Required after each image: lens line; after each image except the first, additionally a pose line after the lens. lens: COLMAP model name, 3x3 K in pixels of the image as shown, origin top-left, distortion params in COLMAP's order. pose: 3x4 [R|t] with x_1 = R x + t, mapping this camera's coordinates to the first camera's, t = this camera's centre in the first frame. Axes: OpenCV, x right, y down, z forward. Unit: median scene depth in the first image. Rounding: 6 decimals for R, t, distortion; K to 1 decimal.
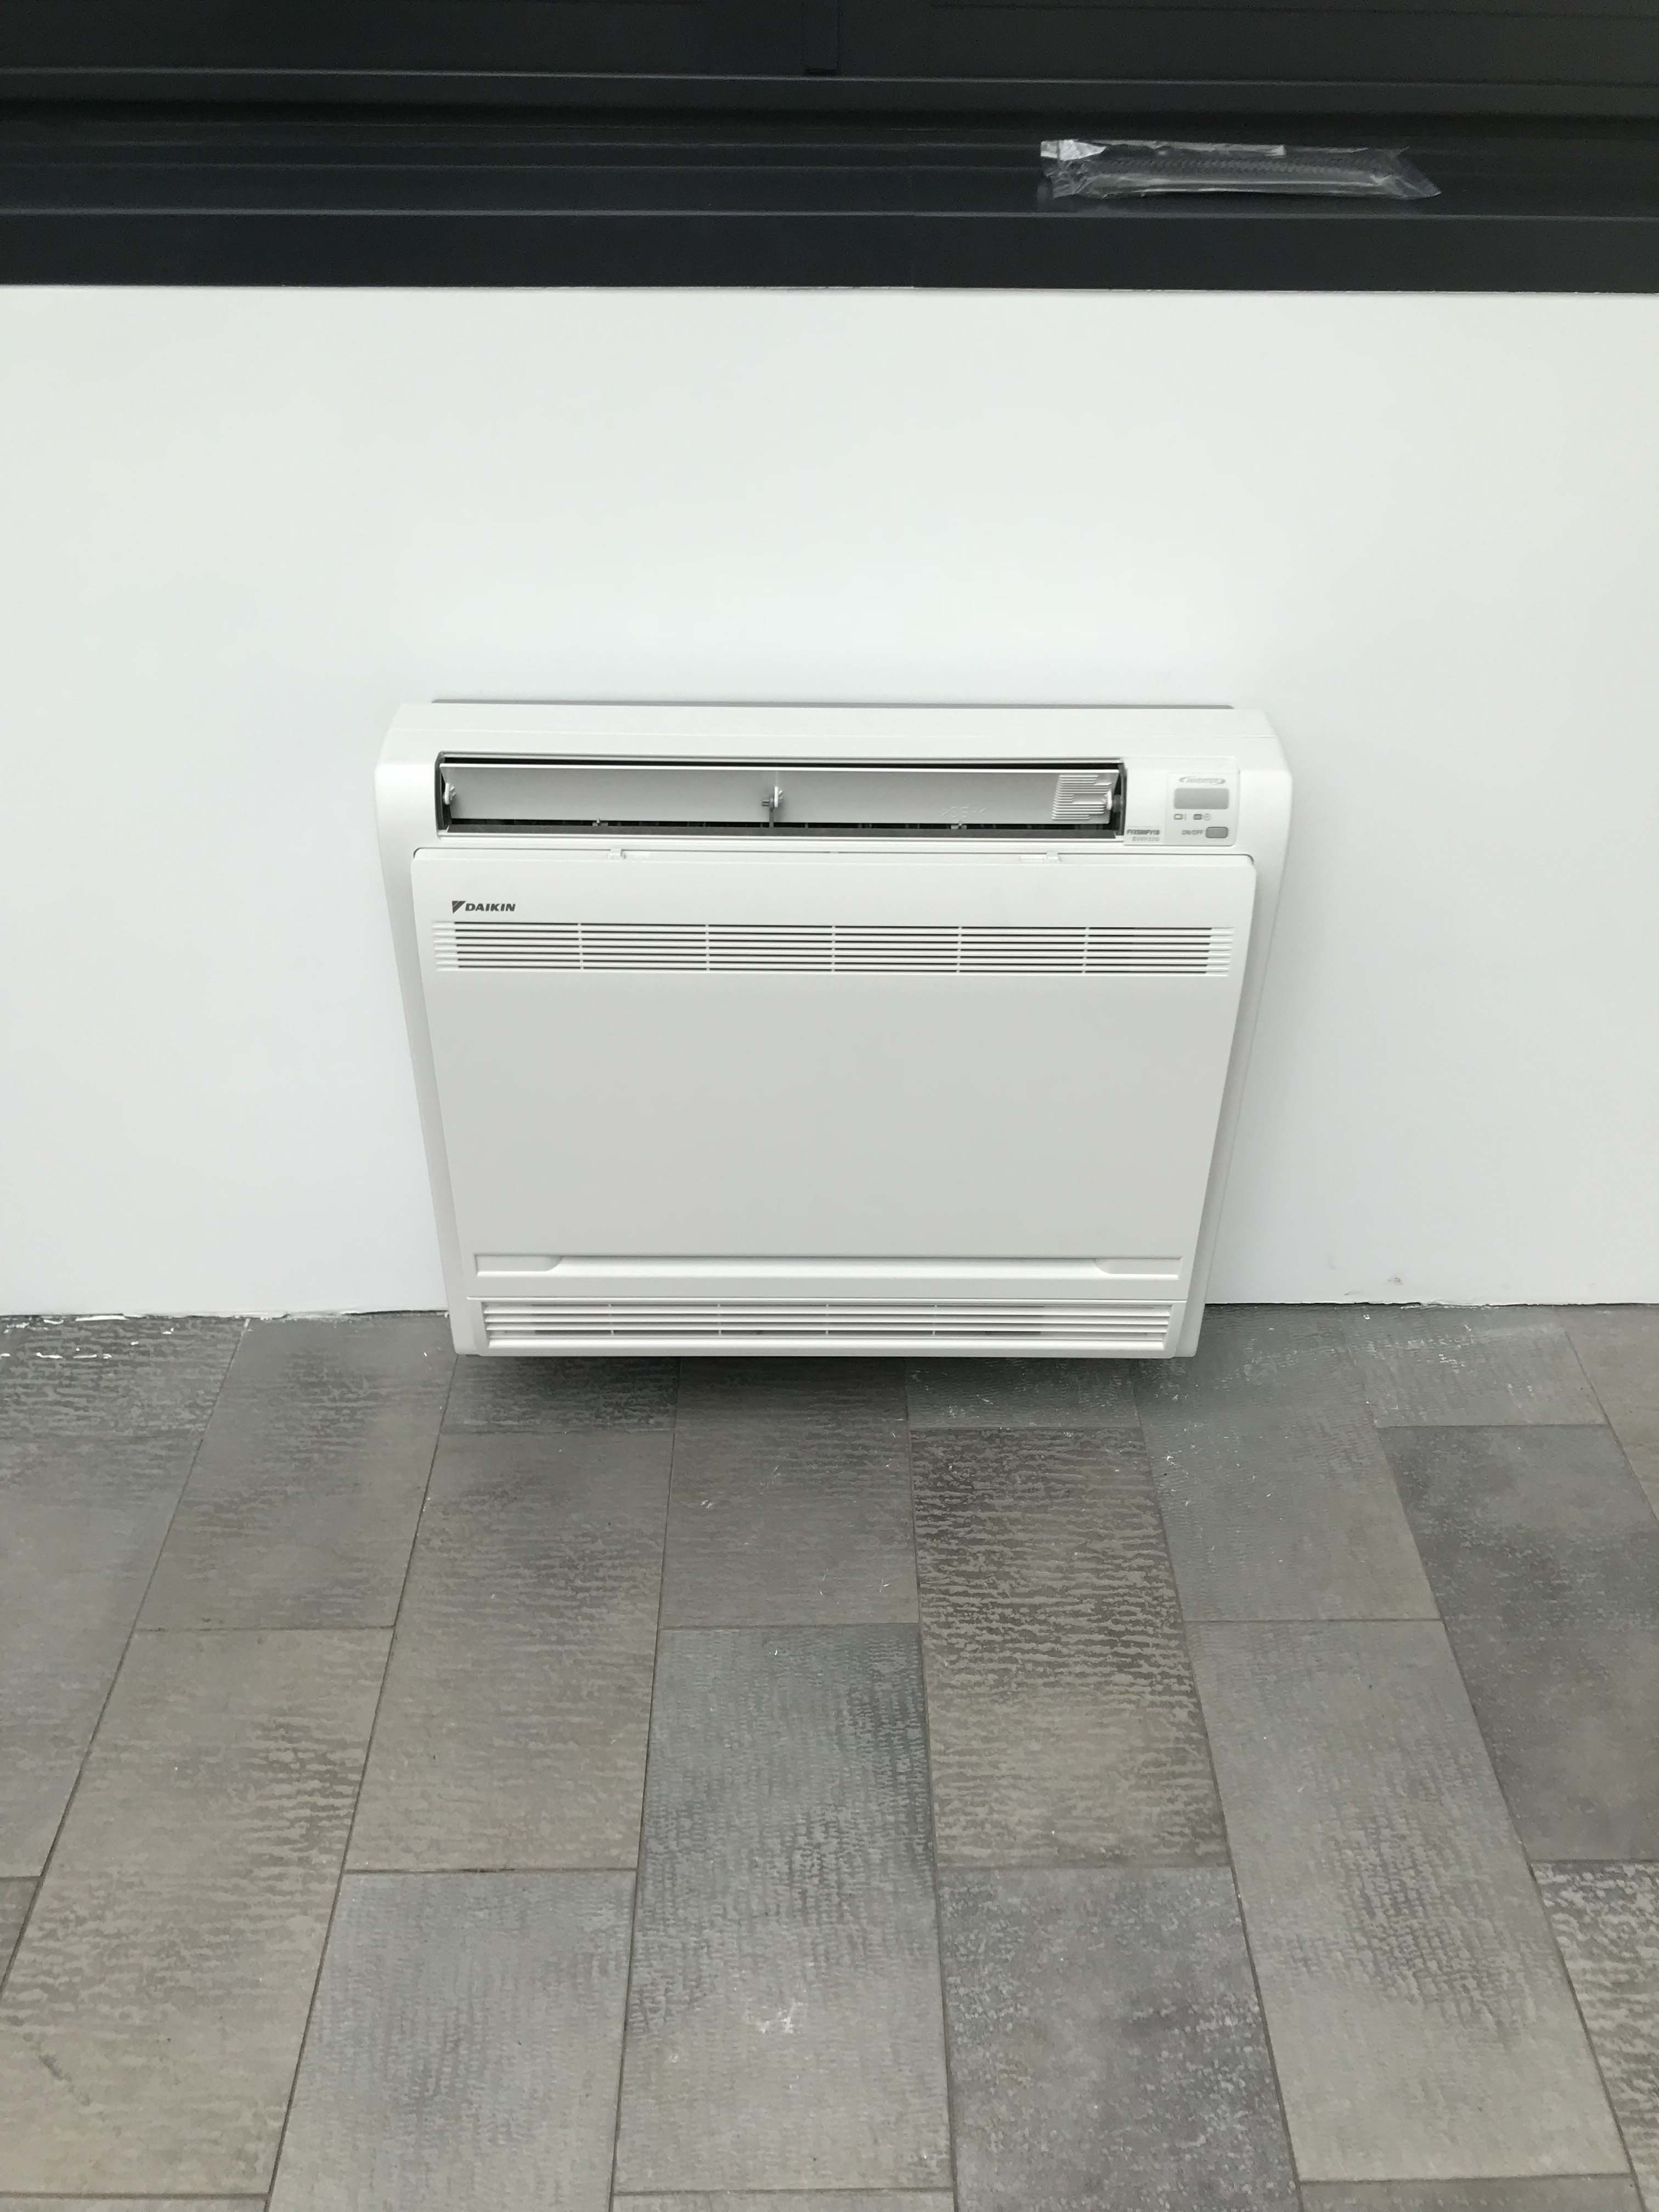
lens RADIAL K [[1778.9, 0, 816.4], [0, 1778.9, 1096.4], [0, 0, 1]] dist [0.001035, -0.023544]
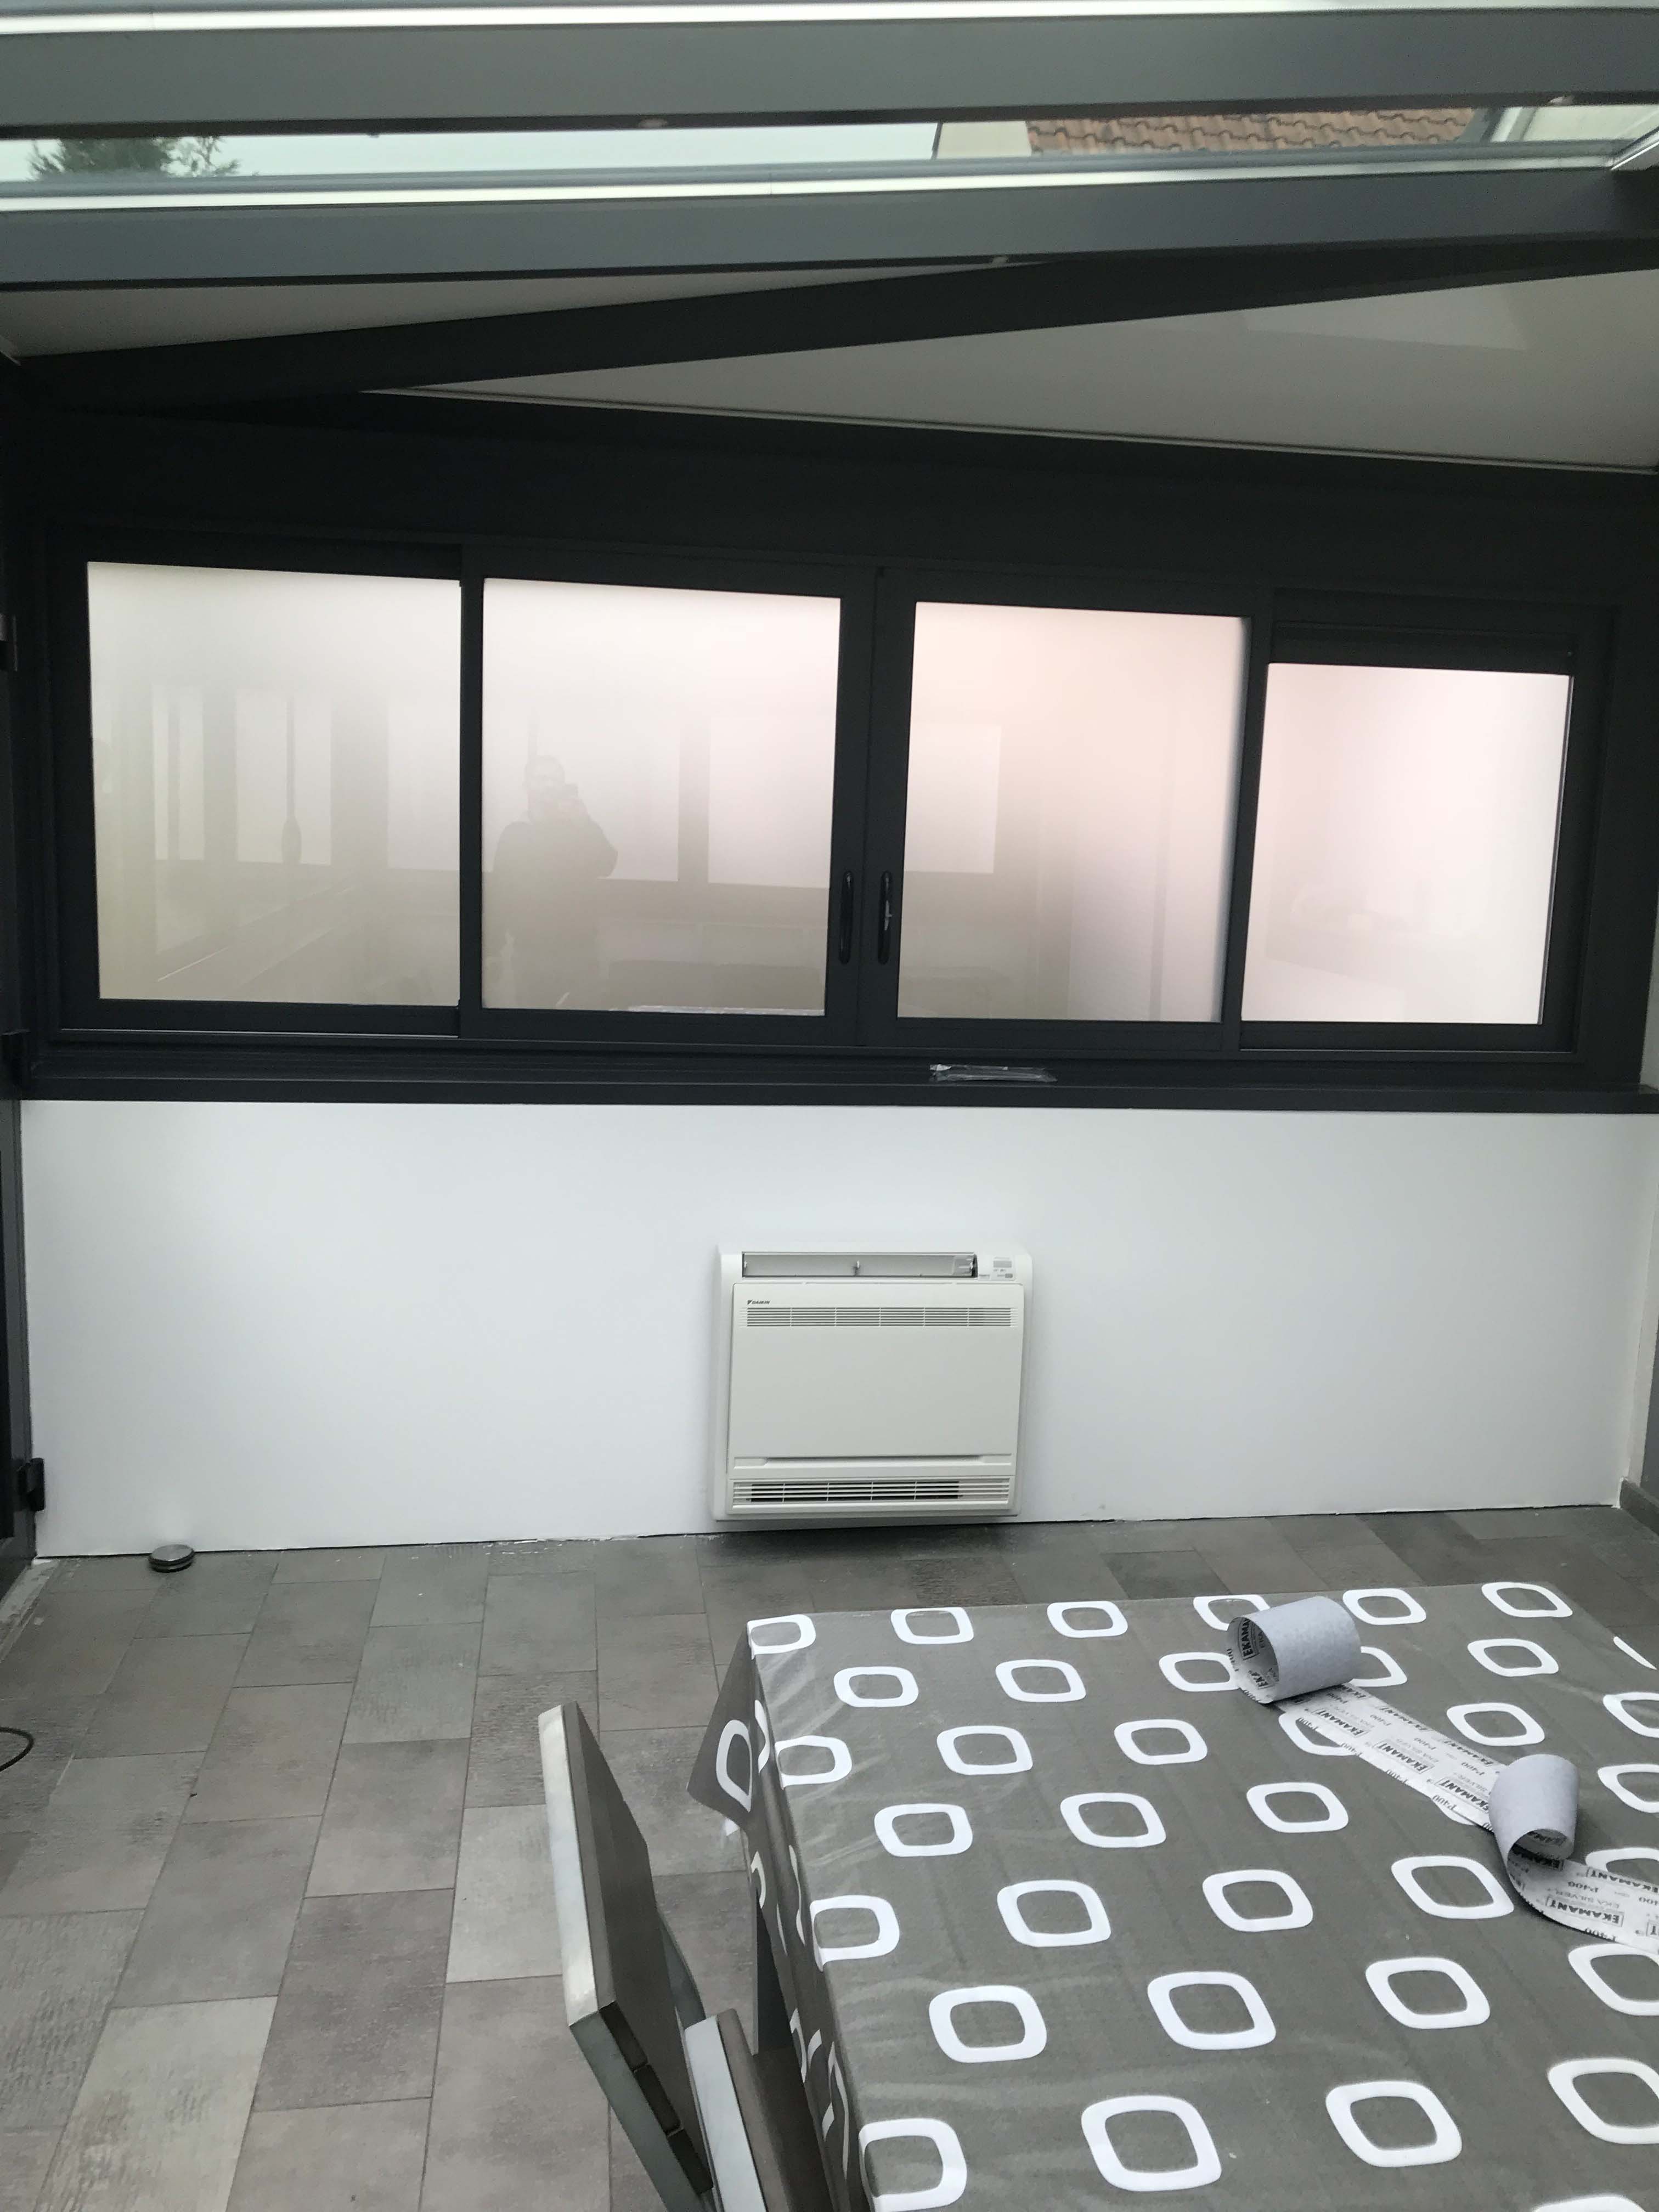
lens RADIAL K [[1778.9, 0, 831.0], [0, 1778.9, 1105.2], [0, 0, 1]] dist [0.001035, -0.023544]
pose [[0.989079, 0.005473, 0.147283, -0.489579], [0.061186, 0.893877, -0.444117, 0.870778], [-0.134083, 0.448279, 0.883780, -1.646761]]
